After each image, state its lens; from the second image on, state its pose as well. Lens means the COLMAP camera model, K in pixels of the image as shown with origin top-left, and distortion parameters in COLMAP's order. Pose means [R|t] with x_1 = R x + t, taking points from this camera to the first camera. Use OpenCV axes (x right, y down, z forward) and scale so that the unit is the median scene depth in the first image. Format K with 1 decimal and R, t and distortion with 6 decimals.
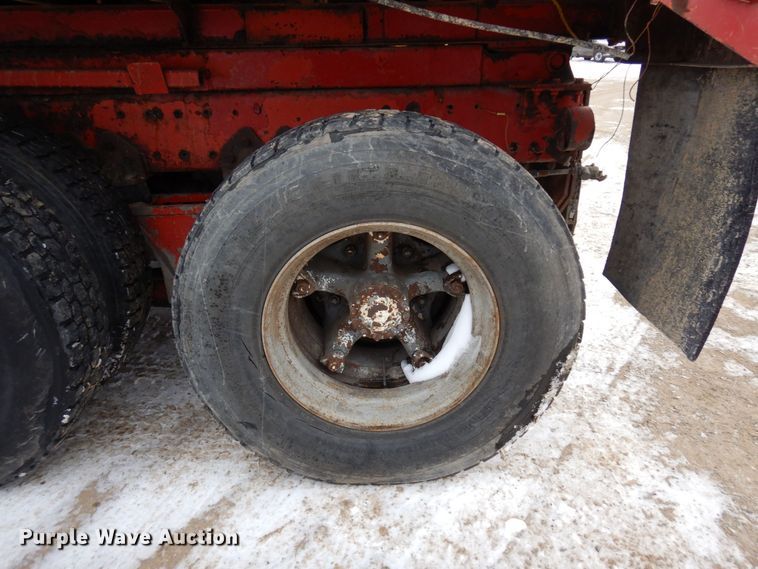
lens RADIAL K [[534.1, 0, 377.9], [0, 534.1, 274.0], [0, 0, 1]] dist [0.014815, -0.004094]
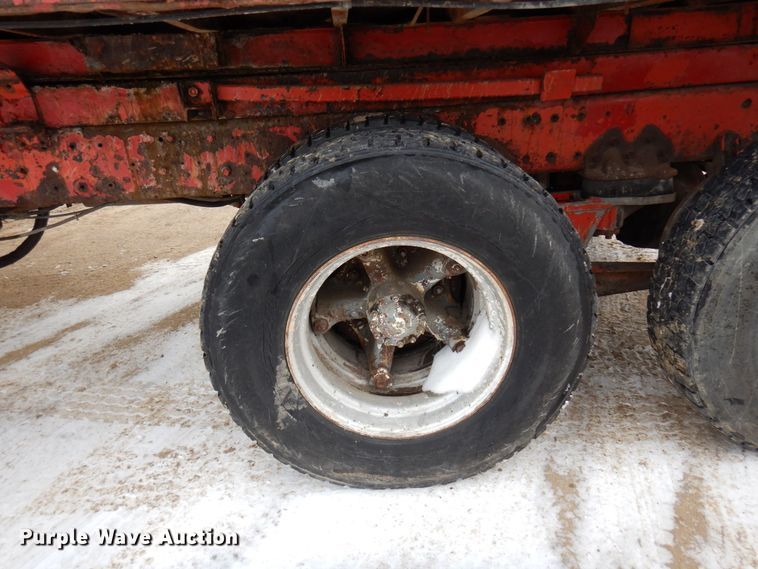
lens RADIAL K [[534.1, 0, 371.3], [0, 534.1, 281.3], [0, 0, 1]] dist [0.014815, -0.004094]
pose [[0.998211, -0.056223, 0.020334, -0.807050], [0.056258, 0.998416, -0.001164, 0.003076], [-0.020236, 0.002306, 0.999793, -0.047891]]
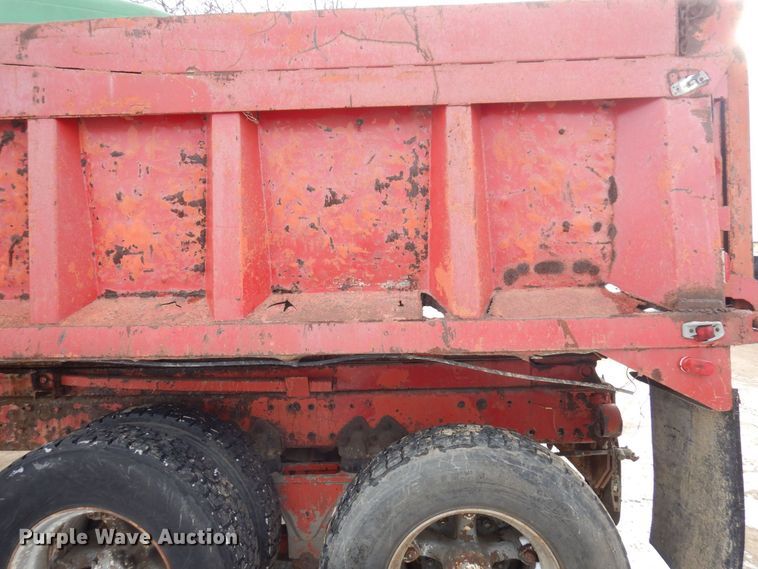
lens RADIAL K [[534.1, 0, 378.9], [0, 534.1, 287.1], [0, 0, 1]] dist [0.014815, -0.004094]
pose [[0.996860, -0.011908, -0.078285, -0.089150], [-0.018207, 0.927674, -0.372948, -0.076312], [0.077064, 0.373202, 0.924544, -0.401416]]
